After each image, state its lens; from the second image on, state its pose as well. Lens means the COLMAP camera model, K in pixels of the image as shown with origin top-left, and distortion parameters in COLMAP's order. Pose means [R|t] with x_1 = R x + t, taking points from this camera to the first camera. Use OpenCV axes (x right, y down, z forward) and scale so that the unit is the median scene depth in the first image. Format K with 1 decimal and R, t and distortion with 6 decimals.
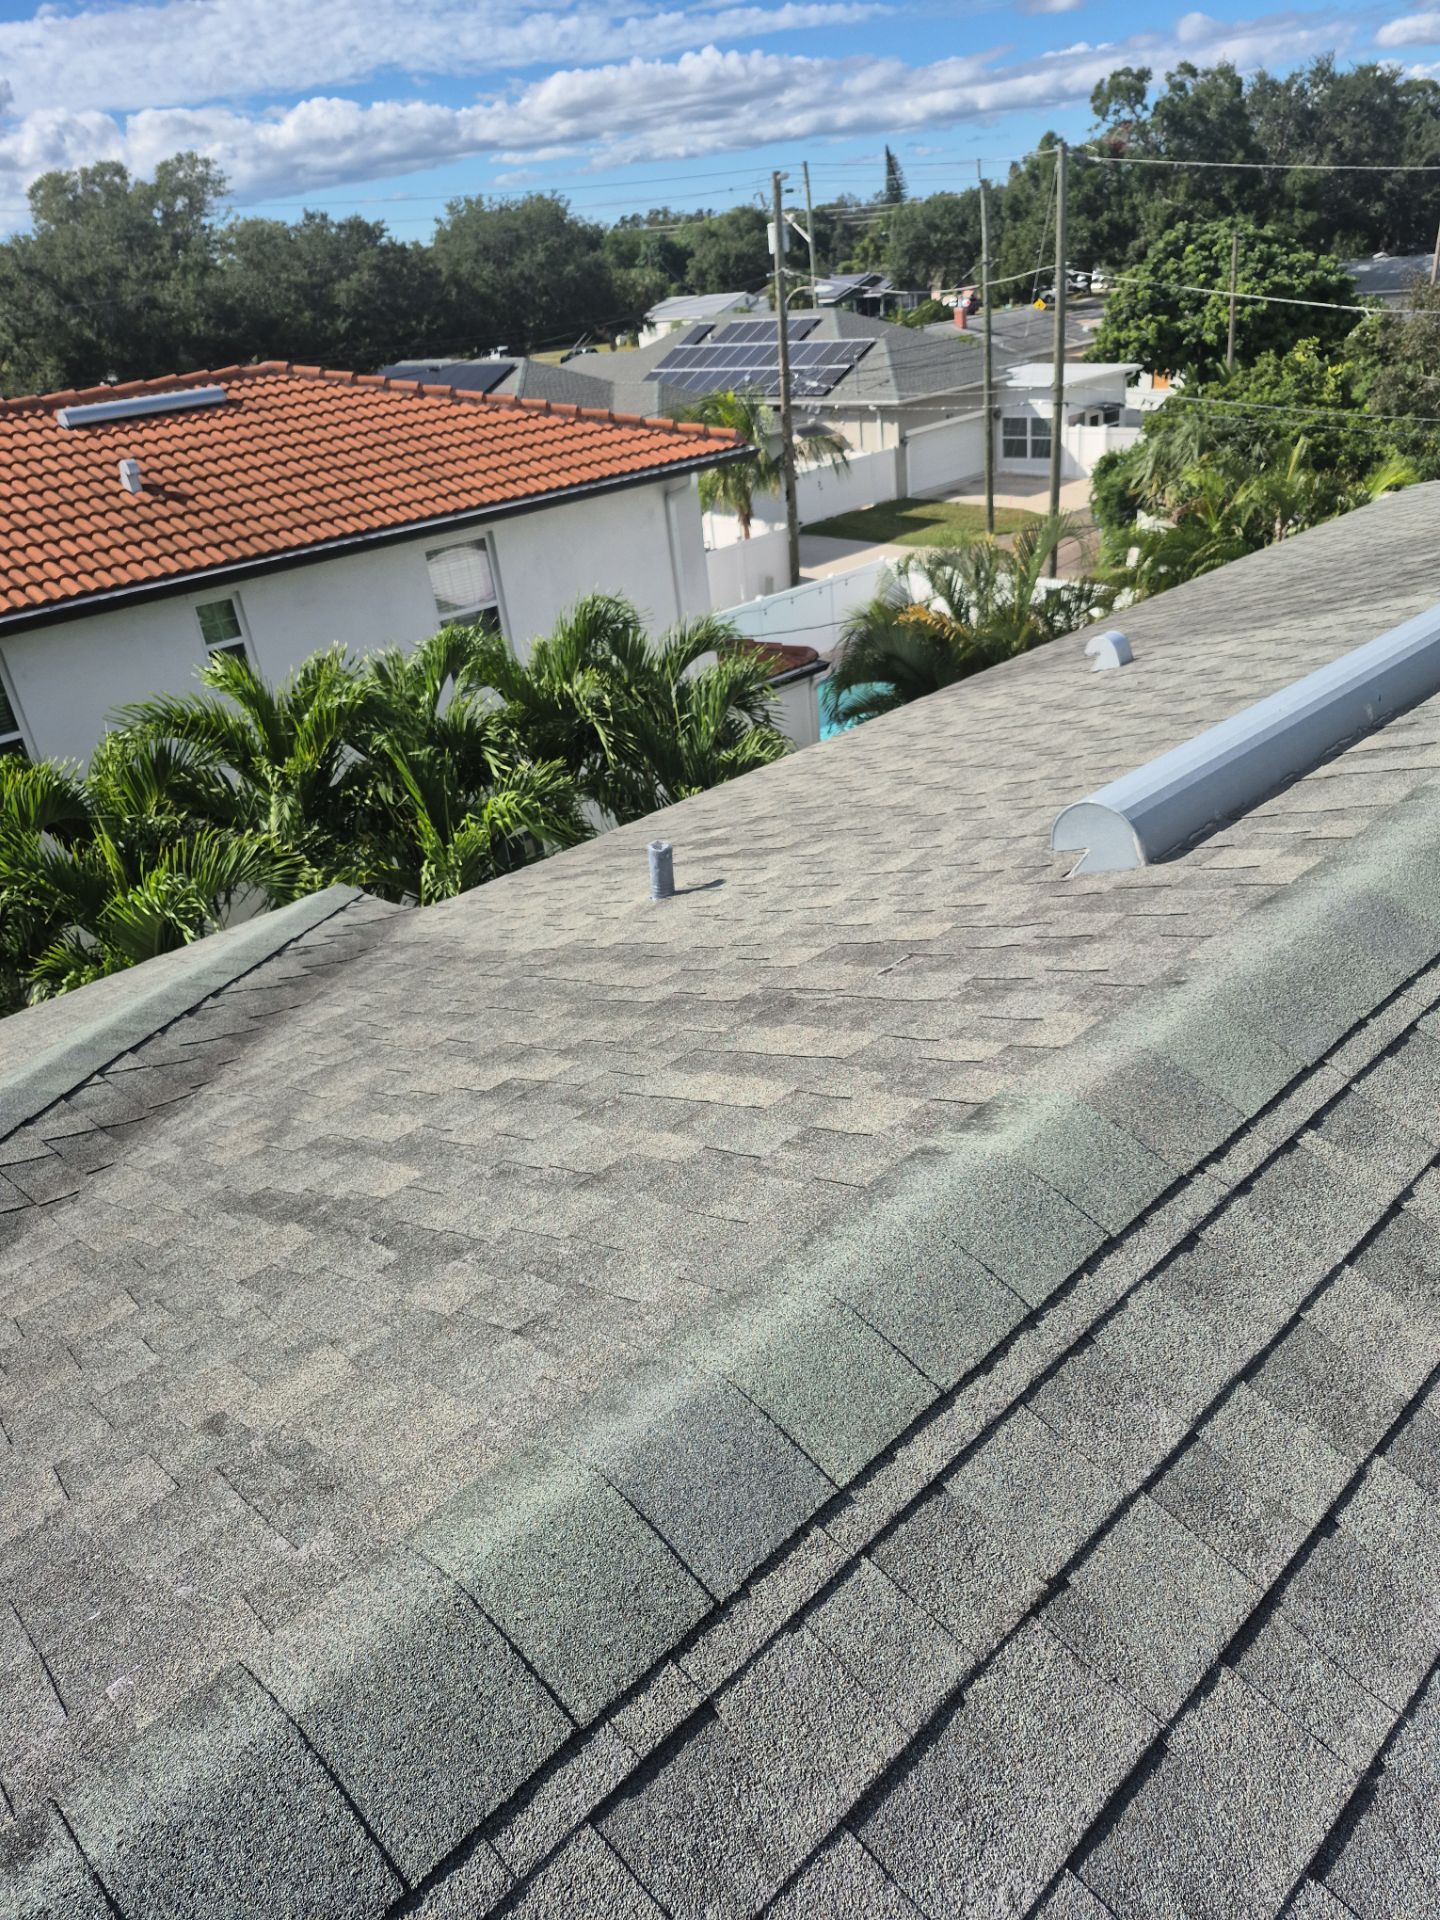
lens RADIAL K [[1331.8, 0, 718.4], [0, 1331.8, 924.0], [0, 0, 1]] dist [0.004482, -0.000945]
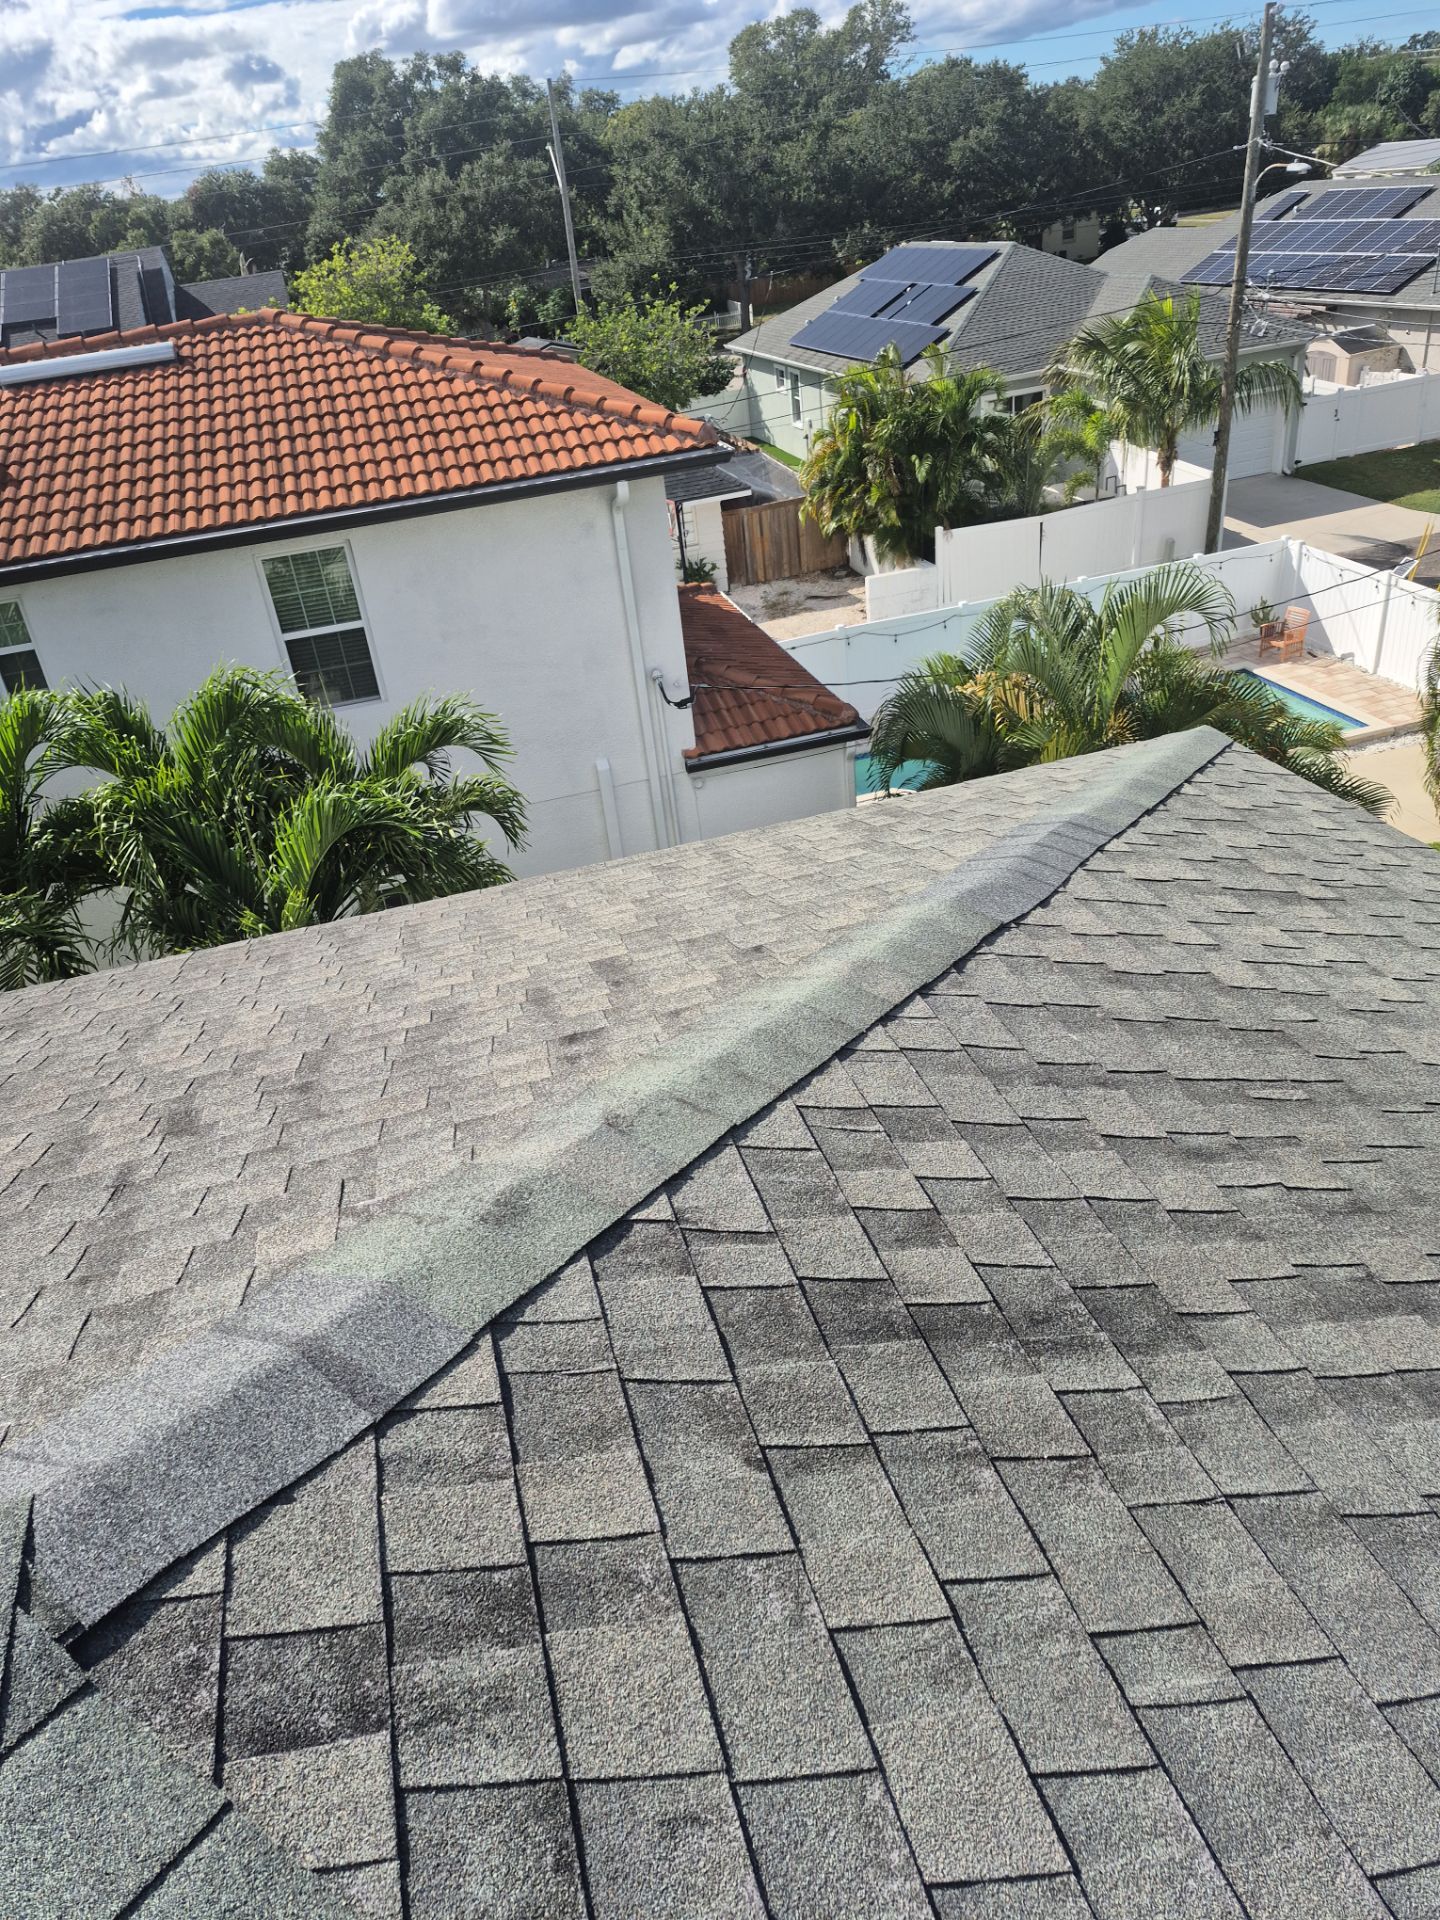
lens RADIAL K [[1283.6, 0, 720.0], [0, 1283.6, 960.0], [0, 0, 1]] dist [0.057262, -0.050826]
pose [[0.887420, 0.231223, -0.398776, 0.122446], [-0.180613, 0.970337, 0.160704, -0.062250], [0.424105, -0.070588, 0.902858, 0.097269]]
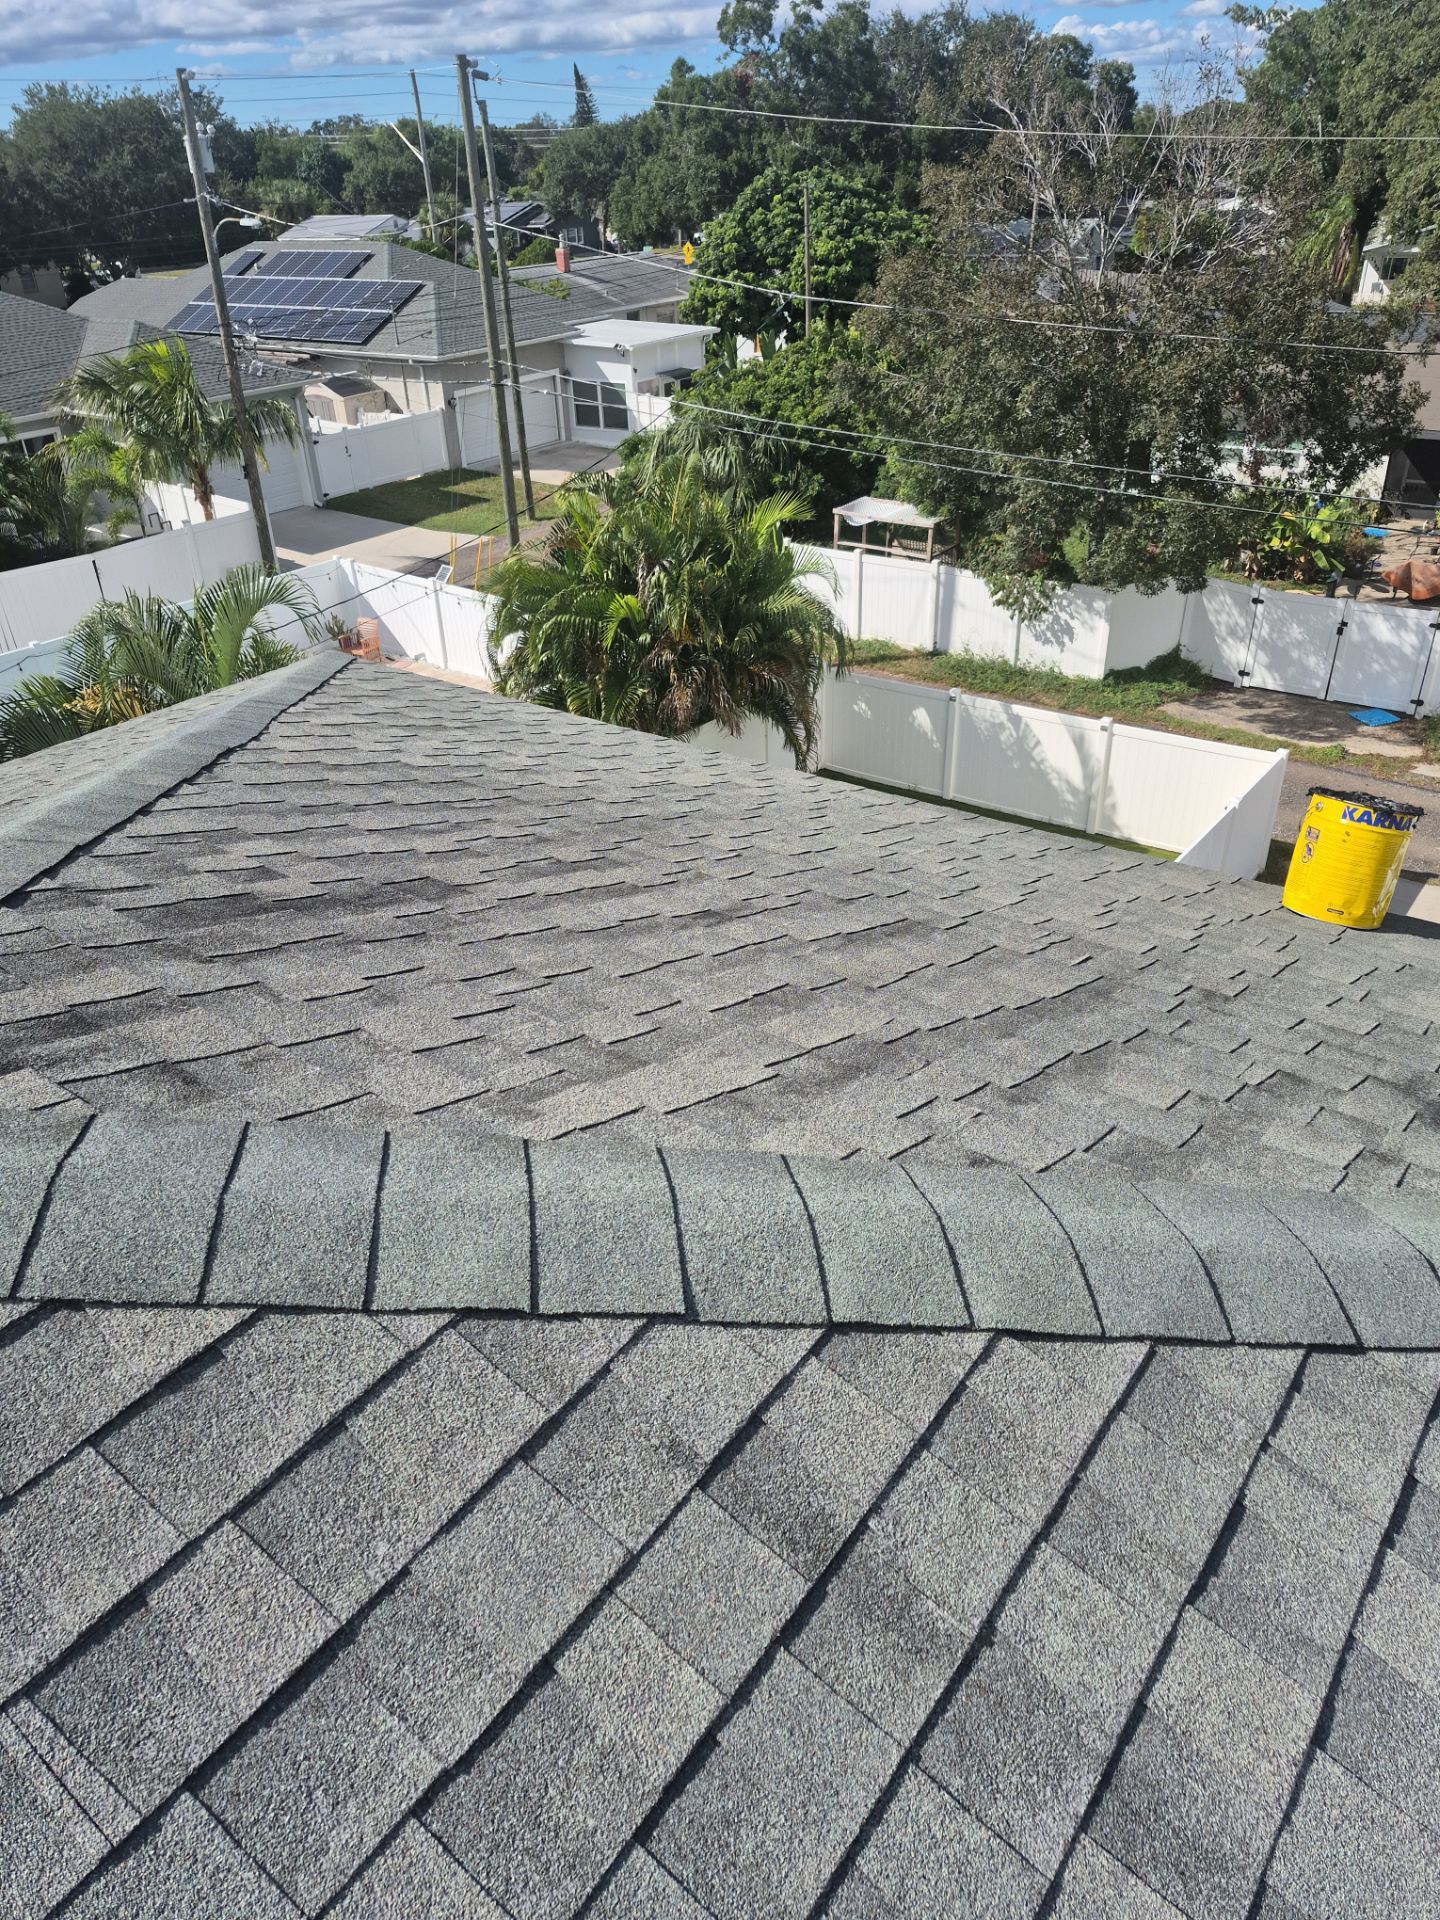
lens RADIAL K [[1321.2, 0, 686.6], [0, 1321.2, 956.5], [0, 0, 1]] dist [0.054692, -0.061460]
pose [[0.984691, -0.034247, 0.170914, 0.121514], [0.023681, 0.997702, 0.063485, -0.045104], [-0.172695, -0.058465, 0.983239, 0.074432]]
